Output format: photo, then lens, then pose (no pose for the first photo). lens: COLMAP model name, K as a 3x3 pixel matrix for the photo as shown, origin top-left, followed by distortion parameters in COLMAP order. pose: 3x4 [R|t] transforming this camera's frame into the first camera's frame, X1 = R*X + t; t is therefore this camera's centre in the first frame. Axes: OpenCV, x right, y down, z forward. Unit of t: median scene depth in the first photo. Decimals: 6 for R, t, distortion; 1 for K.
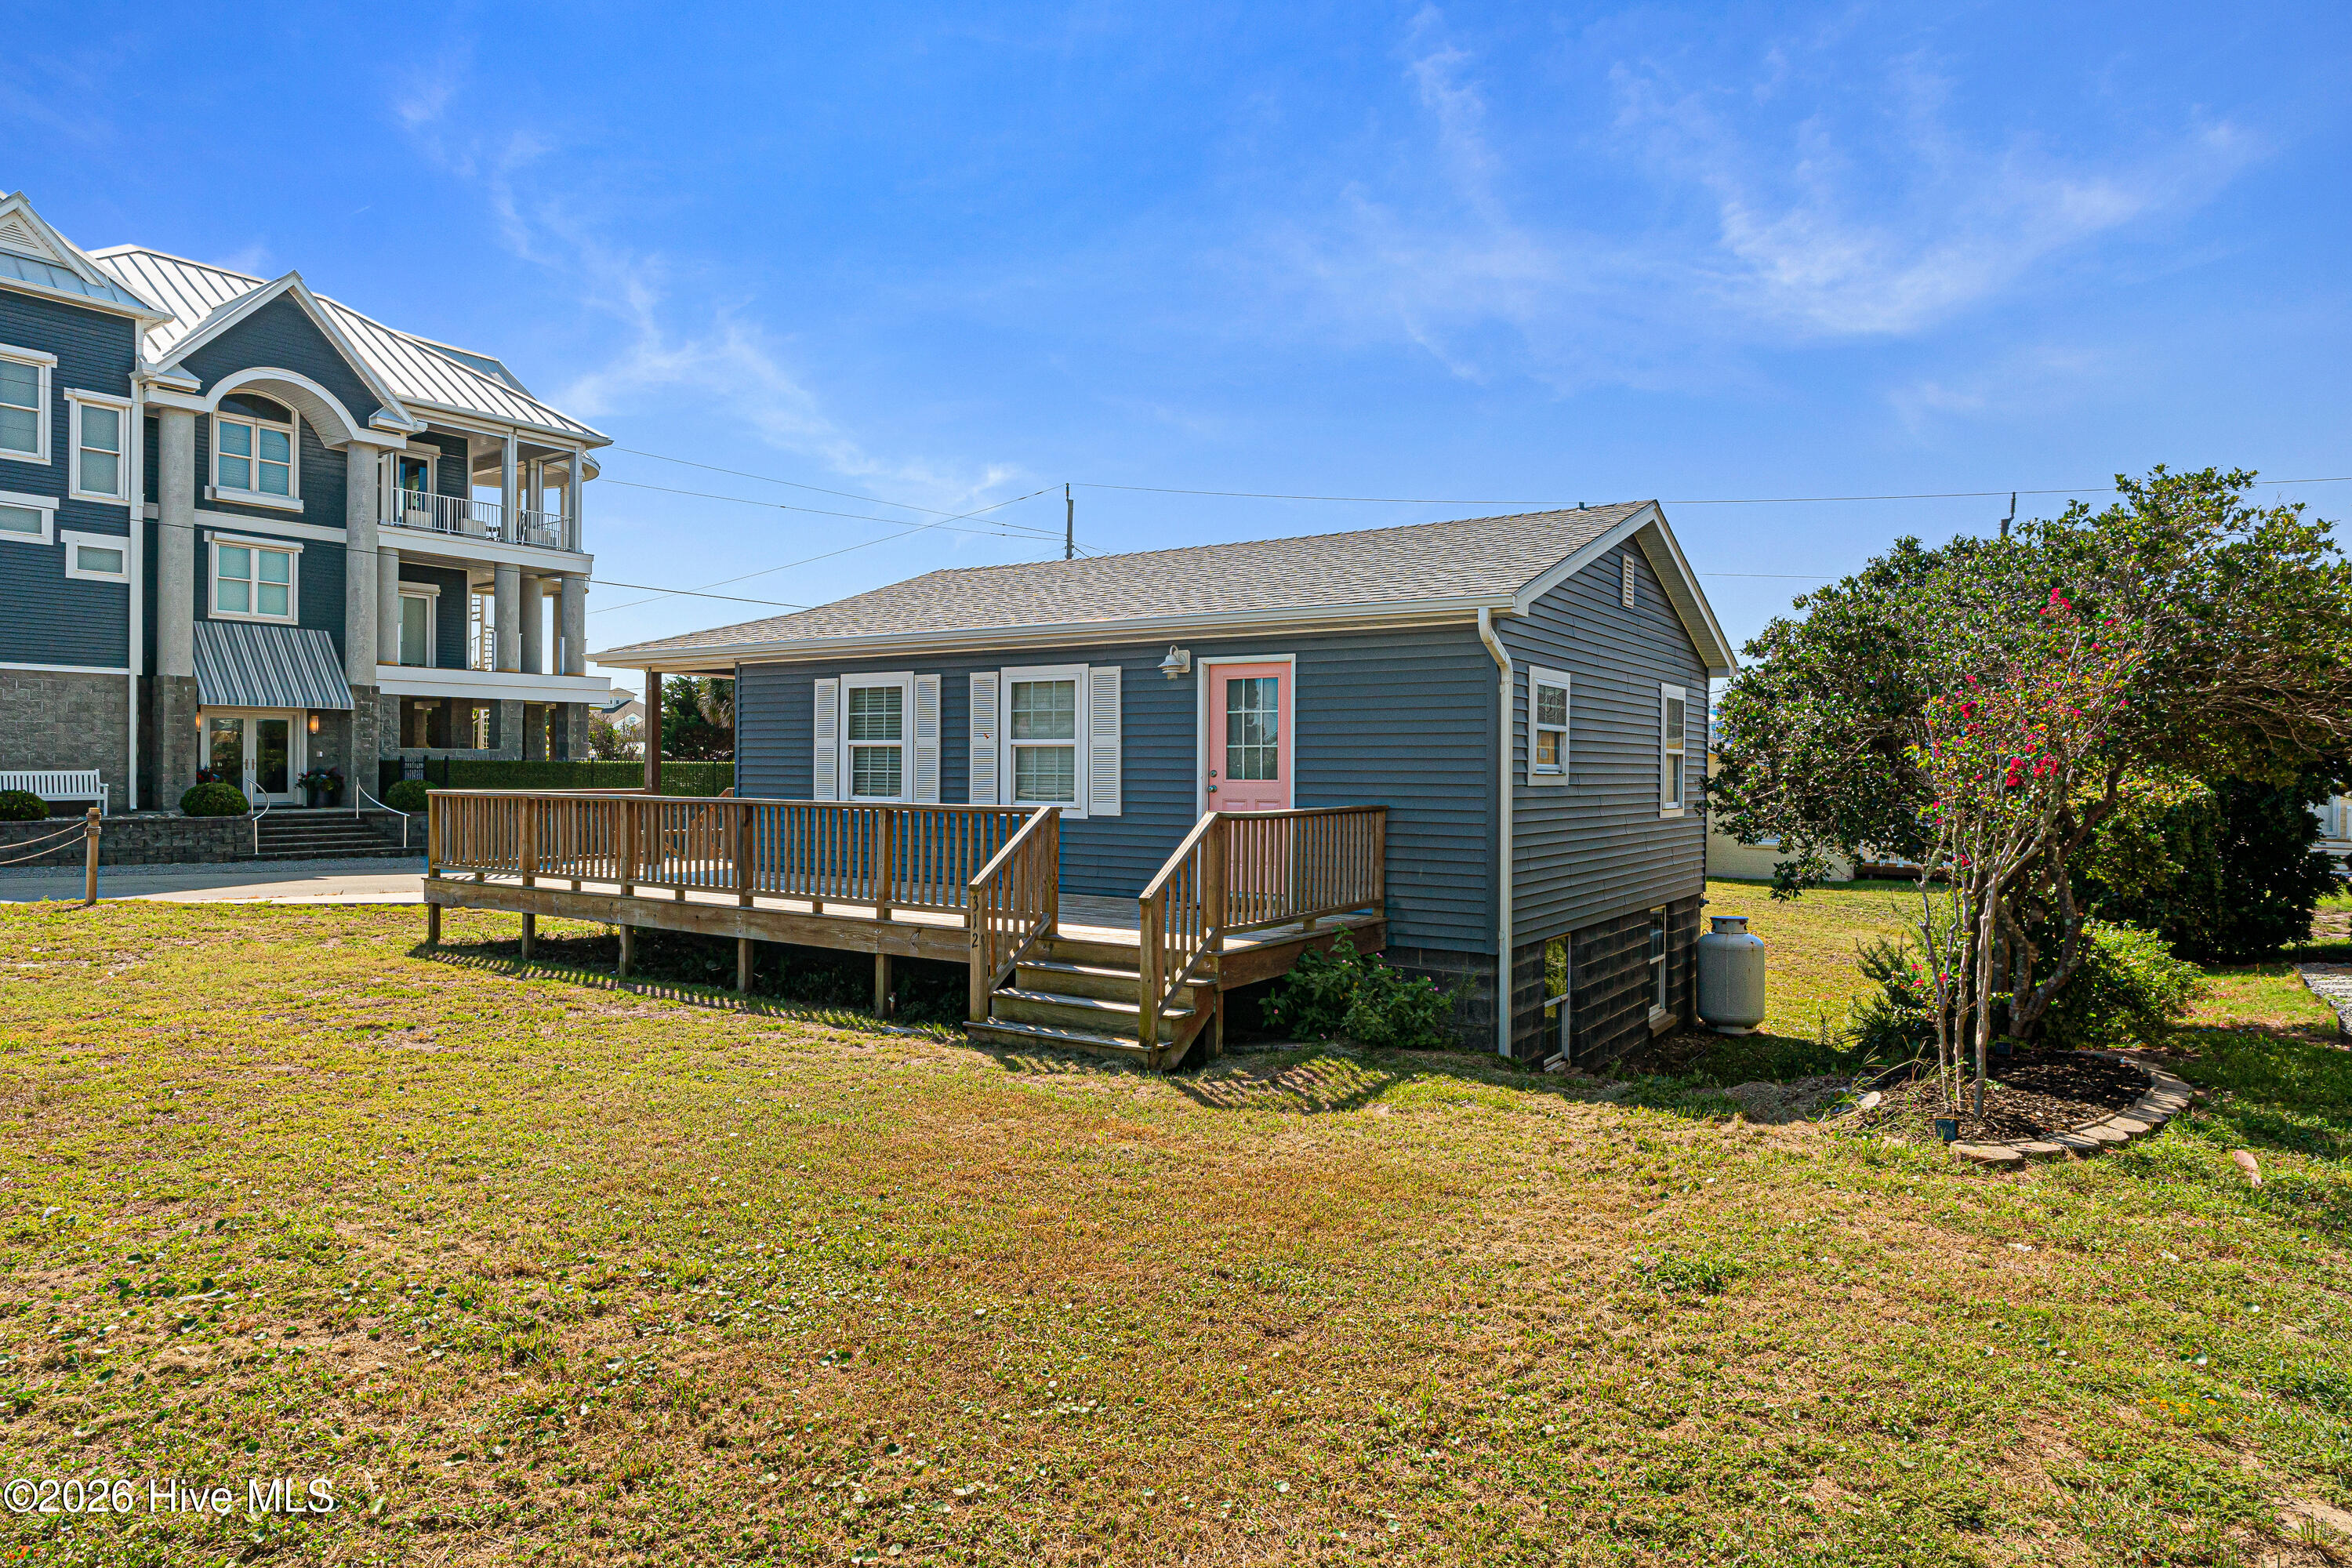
lens RADIAL K [[1376.3, 0, 1176.0], [0, 1376.3, 784.0], [0, 0, 1]] dist [0.002507, -0.000635]
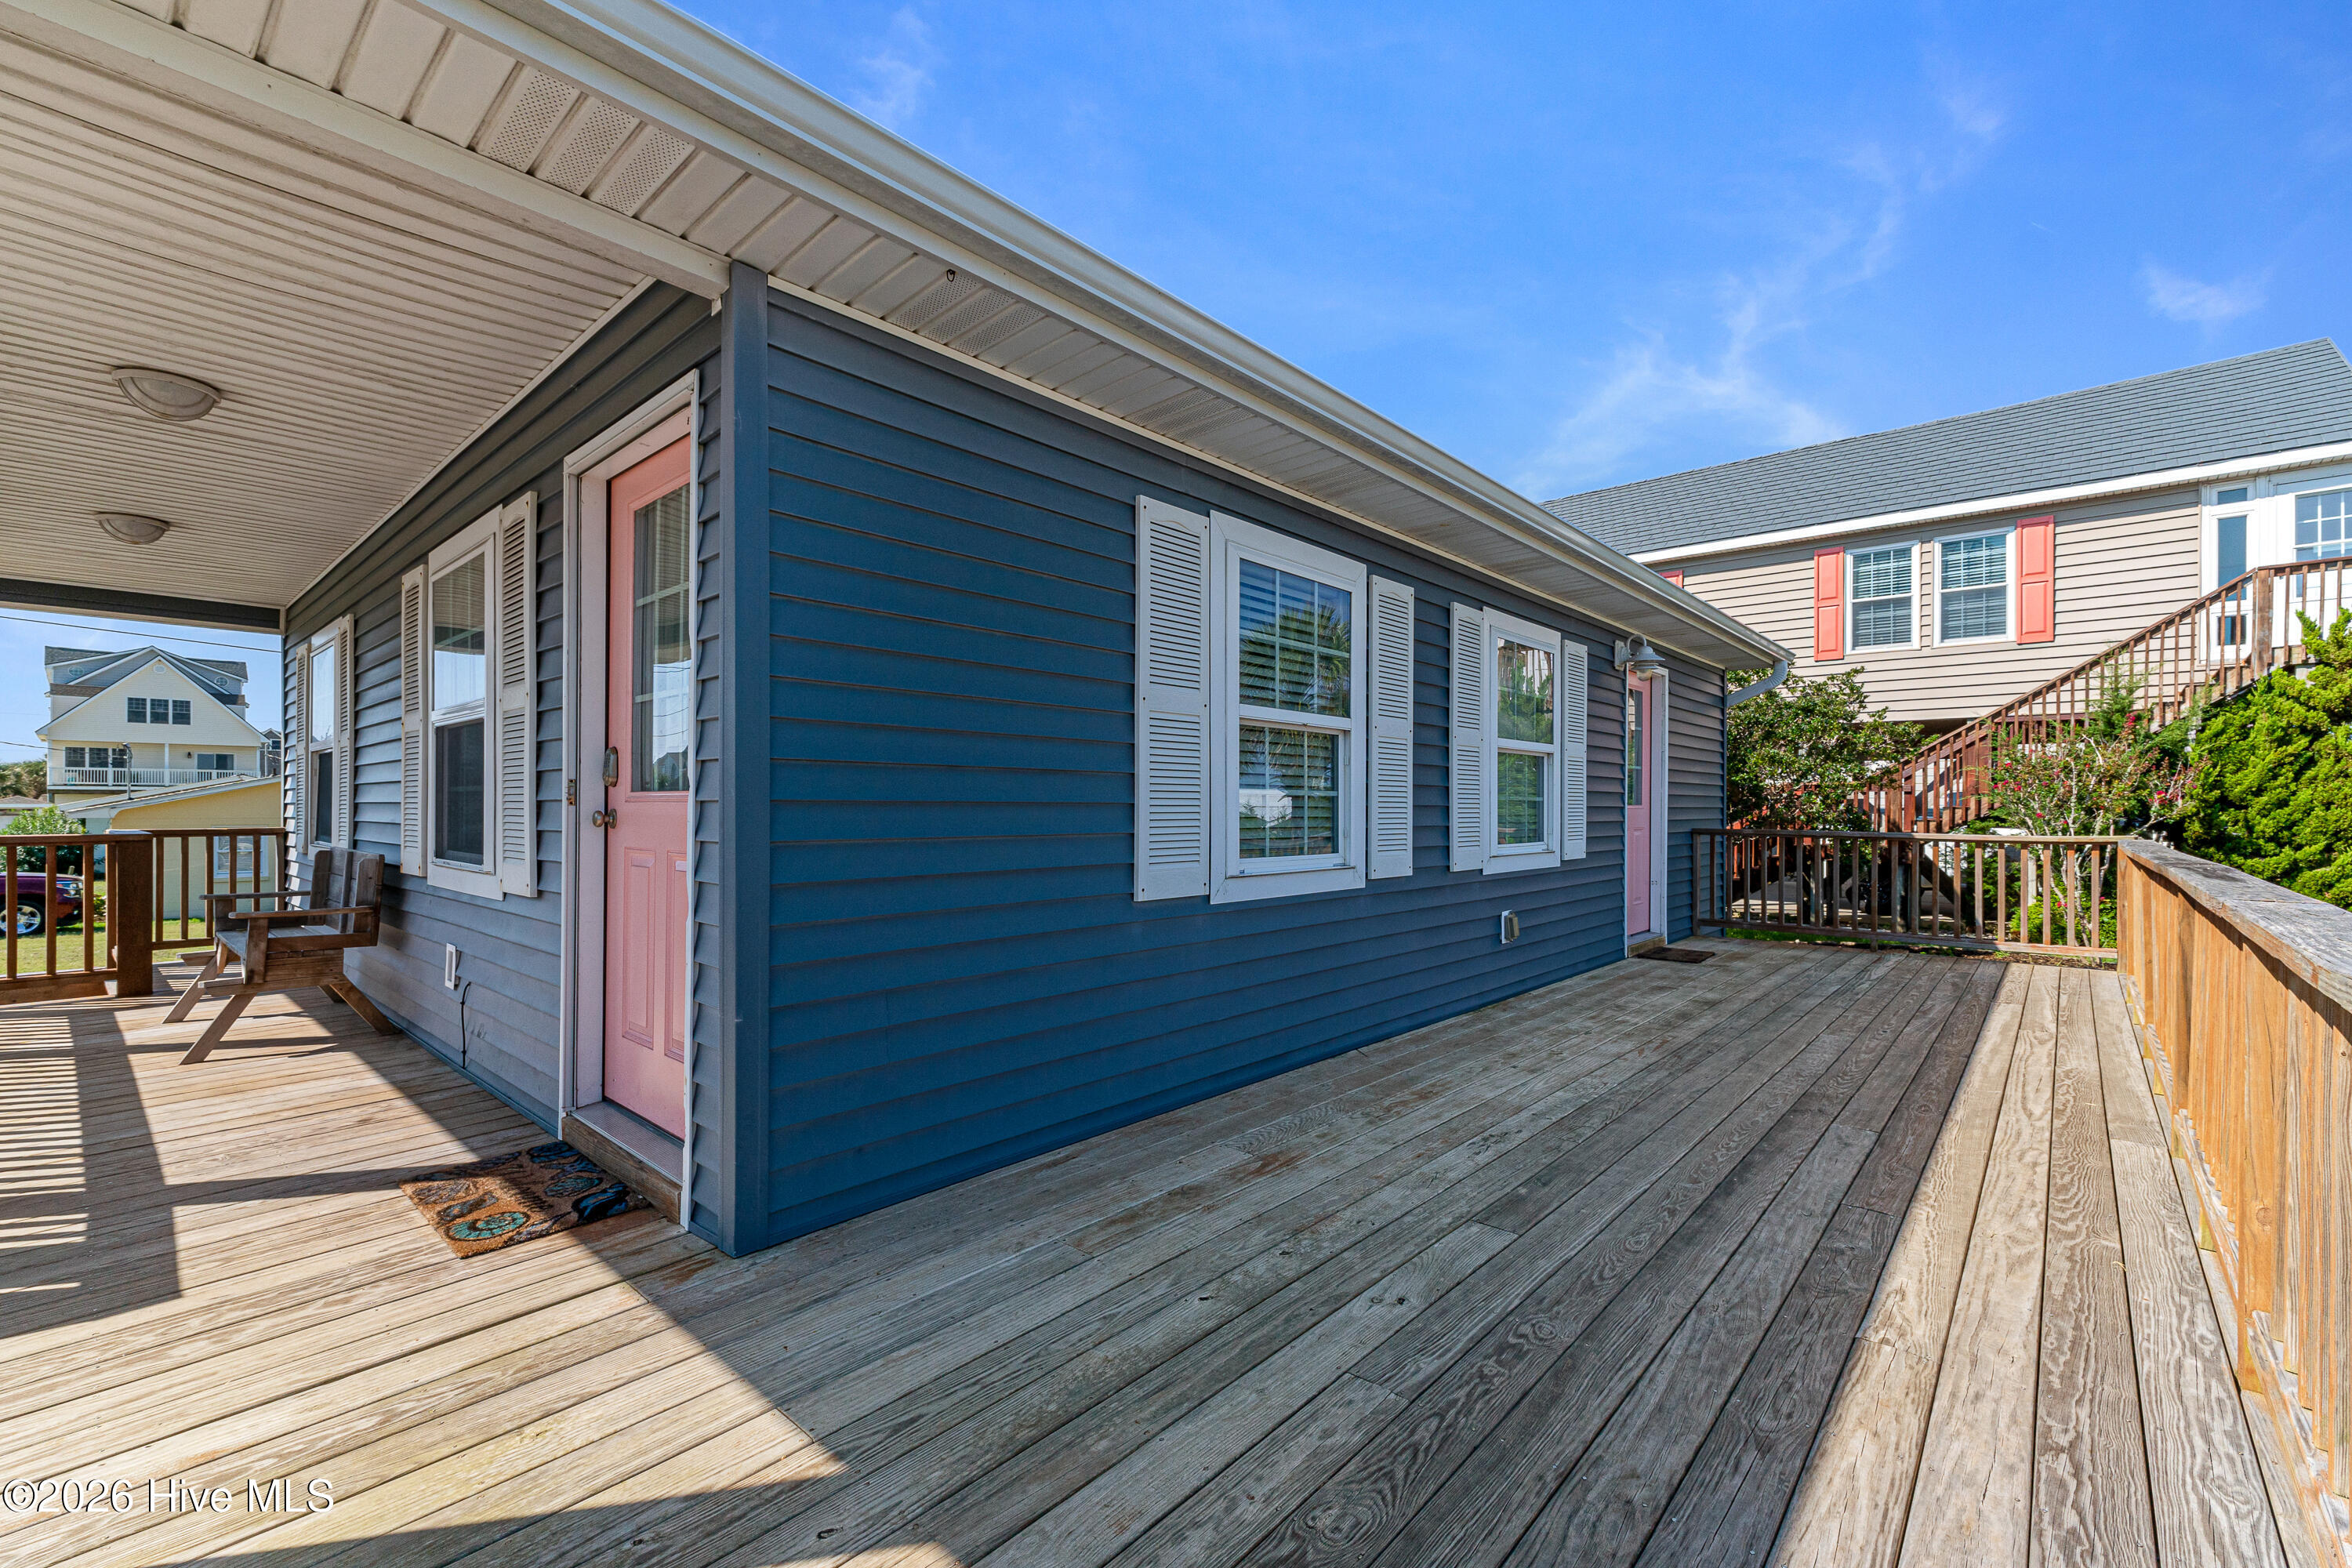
lens RADIAL K [[988.1, 0, 1162.9], [0, 988.1, 805.2], [0, 0, 1]] dist [0.010466, -0.002234]
pose [[0.145917, -0.004920, 0.989285, -0.545312], [0.009995, 0.999944, 0.003499, -0.007980], [-0.989246, 0.009377, 0.145958, 1.085447]]
